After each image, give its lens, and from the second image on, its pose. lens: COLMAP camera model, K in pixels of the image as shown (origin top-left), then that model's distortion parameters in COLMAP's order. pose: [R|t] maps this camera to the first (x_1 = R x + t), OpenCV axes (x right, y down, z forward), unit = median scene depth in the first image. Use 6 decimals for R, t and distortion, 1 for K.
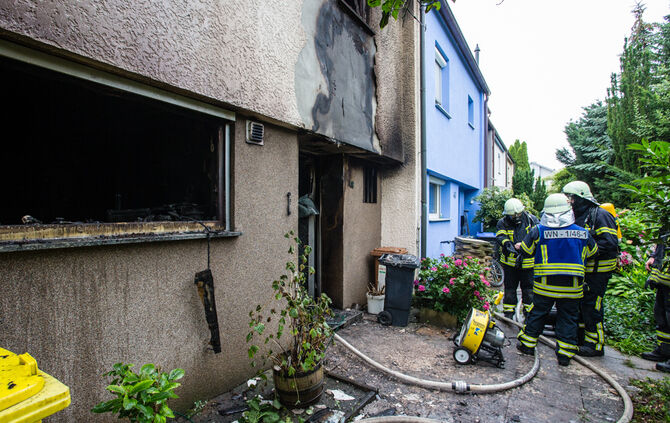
lens RADIAL K [[352.2, 0, 335.0], [0, 352.2, 211.5], [0, 0, 1]] dist [-0.057856, 0.030425]
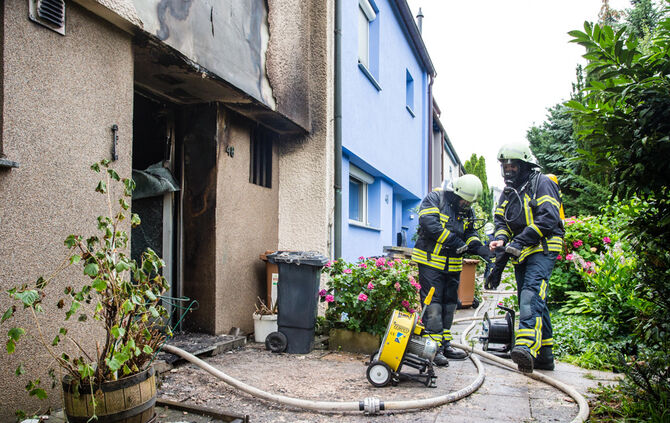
lens RADIAL K [[486.5, 0, 349.9], [0, 486.5, 245.8], [0, 0, 1]] dist [-0.035728, 0.033932]
pose [[0.974139, 0.007312, 0.225833, 0.075283], [-0.002119, 0.999728, -0.023230, 0.156462], [-0.225941, 0.022151, 0.973889, 0.049324]]
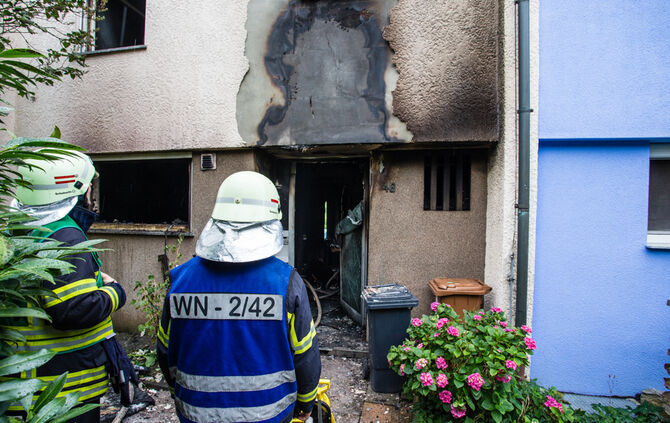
lens RADIAL K [[352.2, 0, 335.0], [0, 352.2, 211.5], [0, 0, 1]] dist [-0.057856, 0.030425]
pose [[0.323570, -0.009146, -0.946160, 0.911725], [-0.011193, 0.999846, -0.013493, -0.013809], [0.946138, 0.014957, 0.323418, 0.778131]]
